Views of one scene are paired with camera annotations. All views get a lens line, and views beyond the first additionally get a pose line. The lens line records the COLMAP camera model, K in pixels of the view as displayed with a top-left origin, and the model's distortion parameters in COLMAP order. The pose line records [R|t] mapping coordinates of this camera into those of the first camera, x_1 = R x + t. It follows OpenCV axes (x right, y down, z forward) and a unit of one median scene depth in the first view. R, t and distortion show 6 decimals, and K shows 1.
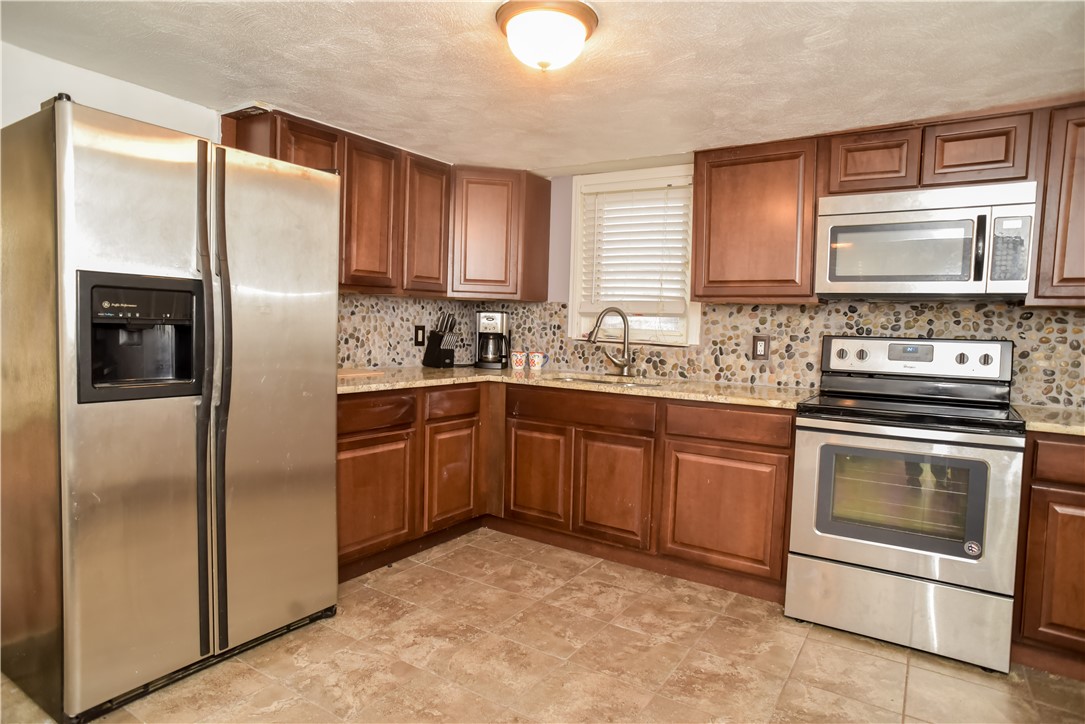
lens RADIAL K [[620.5, 0, 537.4], [0, 620.5, 363.6], [0, 0, 1]] dist [-0.086270, 0.057716]
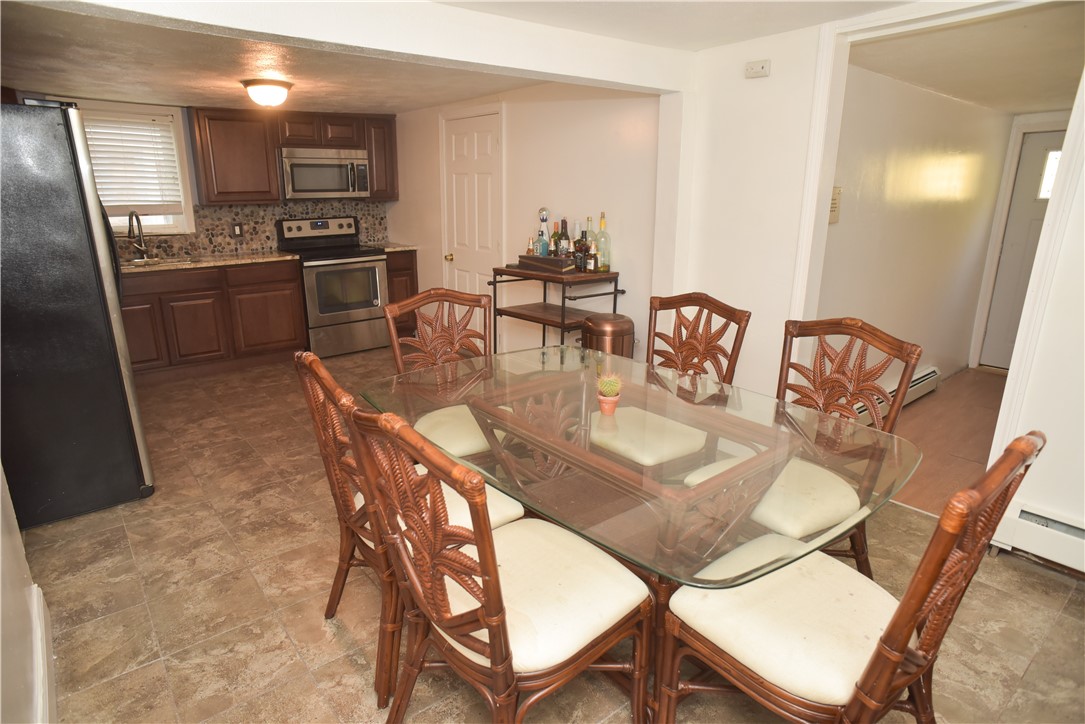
lens RADIAL K [[620.5, 0, 537.4], [0, 620.5, 359.1], [0, 0, 1]] dist [-0.086270, 0.057716]
pose [[0.304305, -0.279564, 0.910627, -1.155643], [0.076230, 0.960045, 0.269262, -0.083846], [-0.949520, -0.012520, 0.313458, -0.351323]]
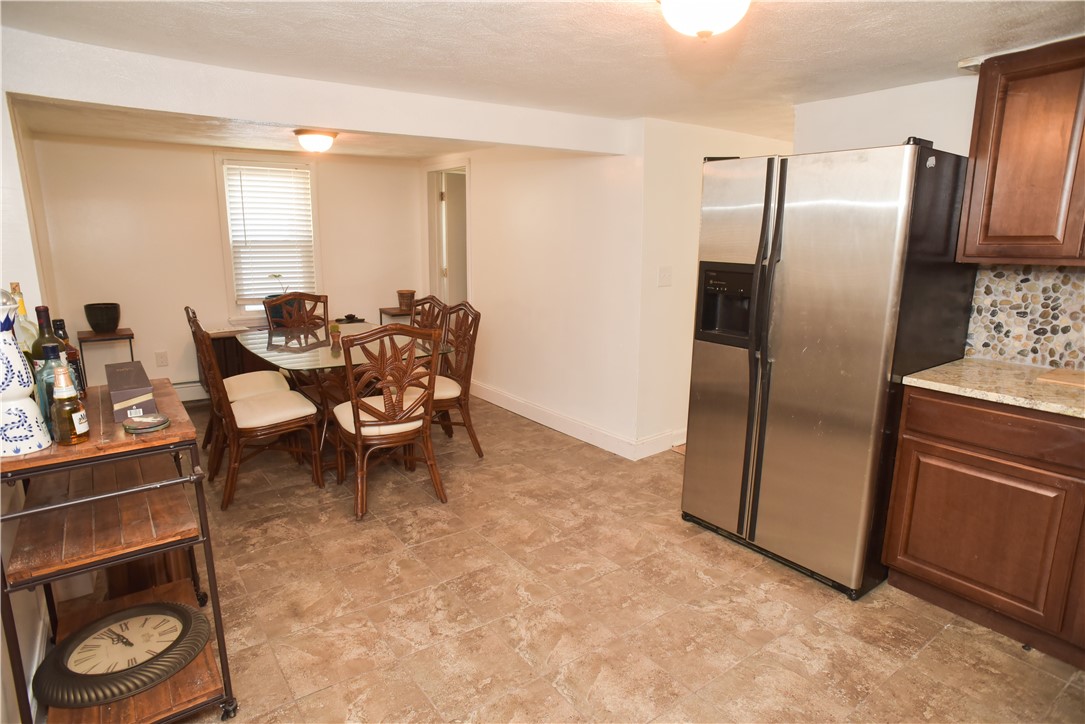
lens RADIAL K [[620.5, 0, 546.8], [0, 620.5, 364.8], [0, 0, 1]] dist [-0.086270, 0.057716]
pose [[-0.341712, 0.156218, -0.926730, 0.609611], [-0.079198, 0.977794, 0.194028, -0.100775], [0.936462, 0.139696, -0.321752, 0.698242]]
